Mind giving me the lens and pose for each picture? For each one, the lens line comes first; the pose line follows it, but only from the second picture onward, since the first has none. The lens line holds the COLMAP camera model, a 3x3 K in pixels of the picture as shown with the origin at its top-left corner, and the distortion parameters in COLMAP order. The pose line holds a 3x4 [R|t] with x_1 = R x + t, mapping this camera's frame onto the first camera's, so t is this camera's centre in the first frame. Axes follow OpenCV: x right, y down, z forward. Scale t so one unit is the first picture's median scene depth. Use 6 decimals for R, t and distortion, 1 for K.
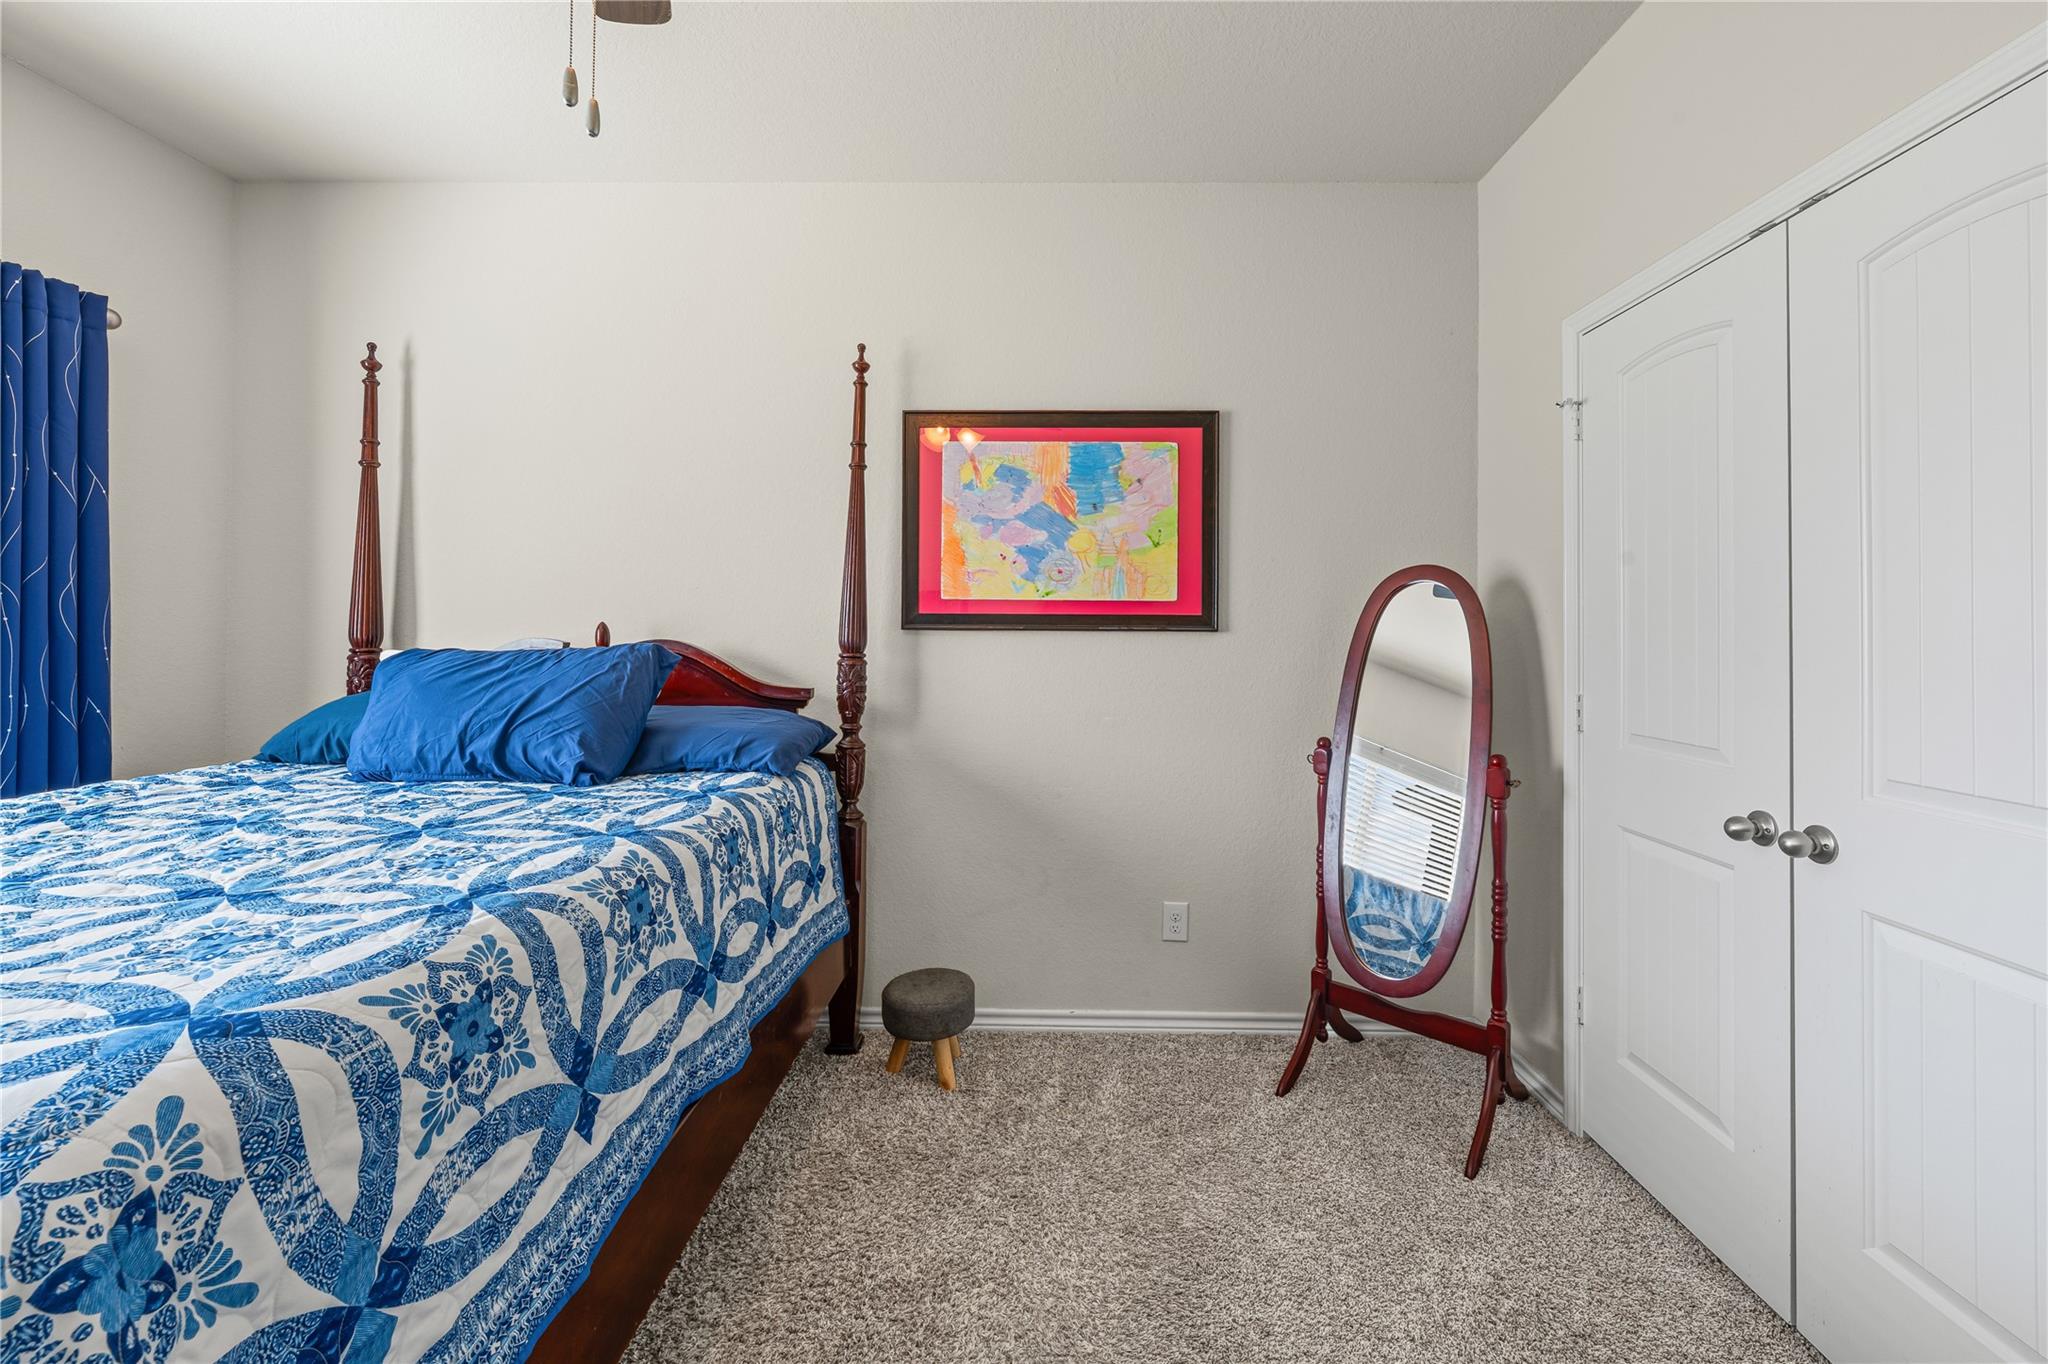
lens RADIAL K [[806.8, 0, 1009.2], [0, 806.8, 630.3], [0, 0, 1]] dist [-0.001772, 0.000197]
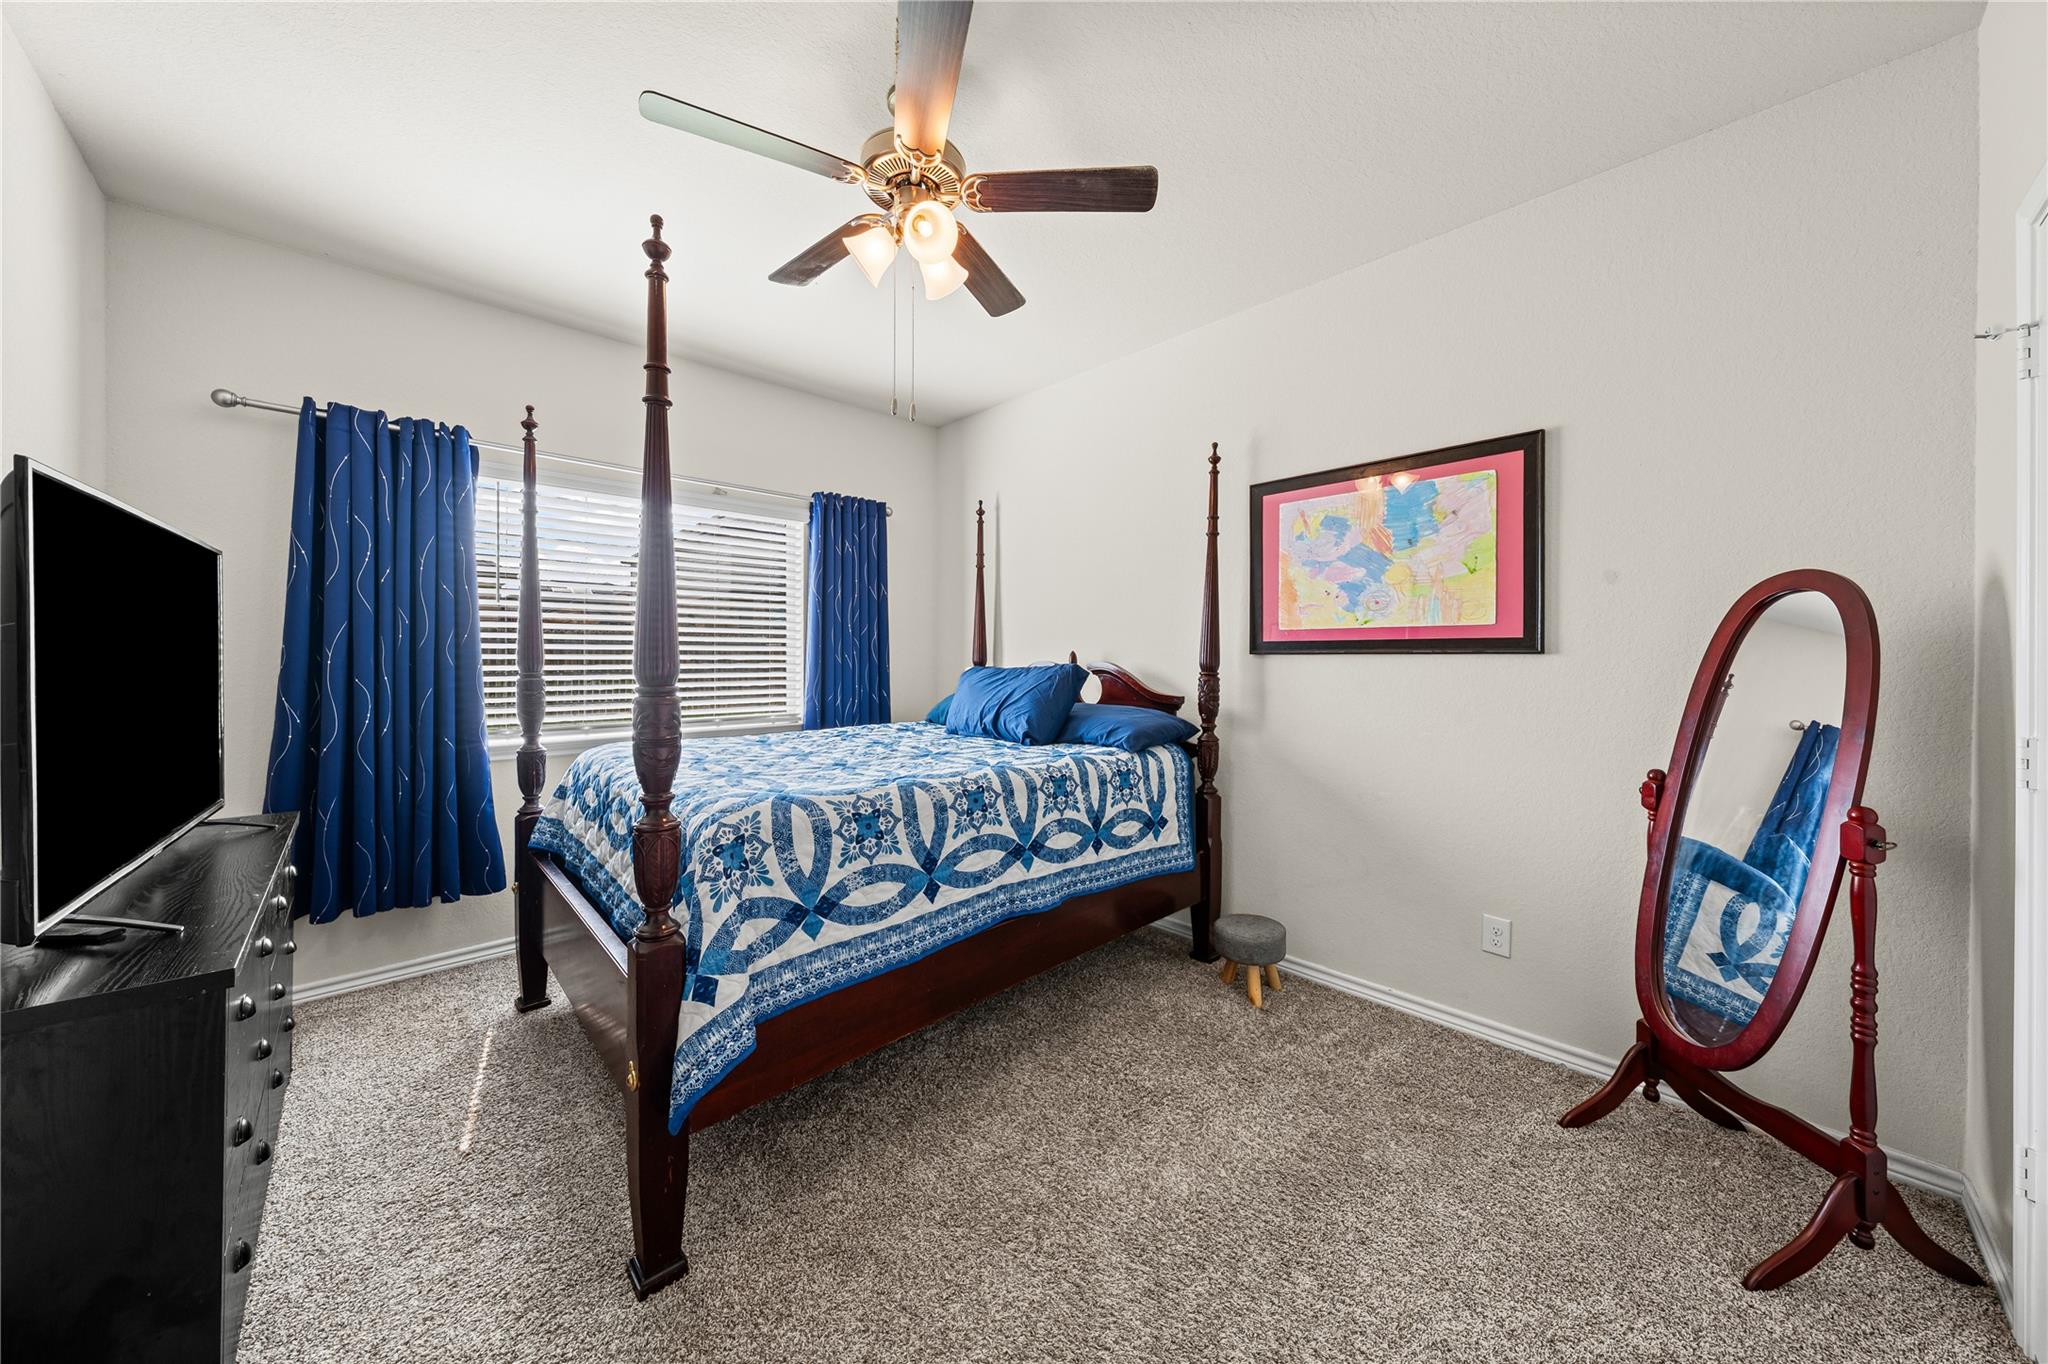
lens RADIAL K [[696.2, 0, 1060.1], [0, 696.2, 667.1], [0, 0, 1]] dist [0.001609, -0.000636]
pose [[0.724287, 0.004499, -0.689484, 0.491304], [0.005136, 0.999916, 0.011919, 0.005913], [0.689479, -0.012174, 0.724203, -0.030373]]
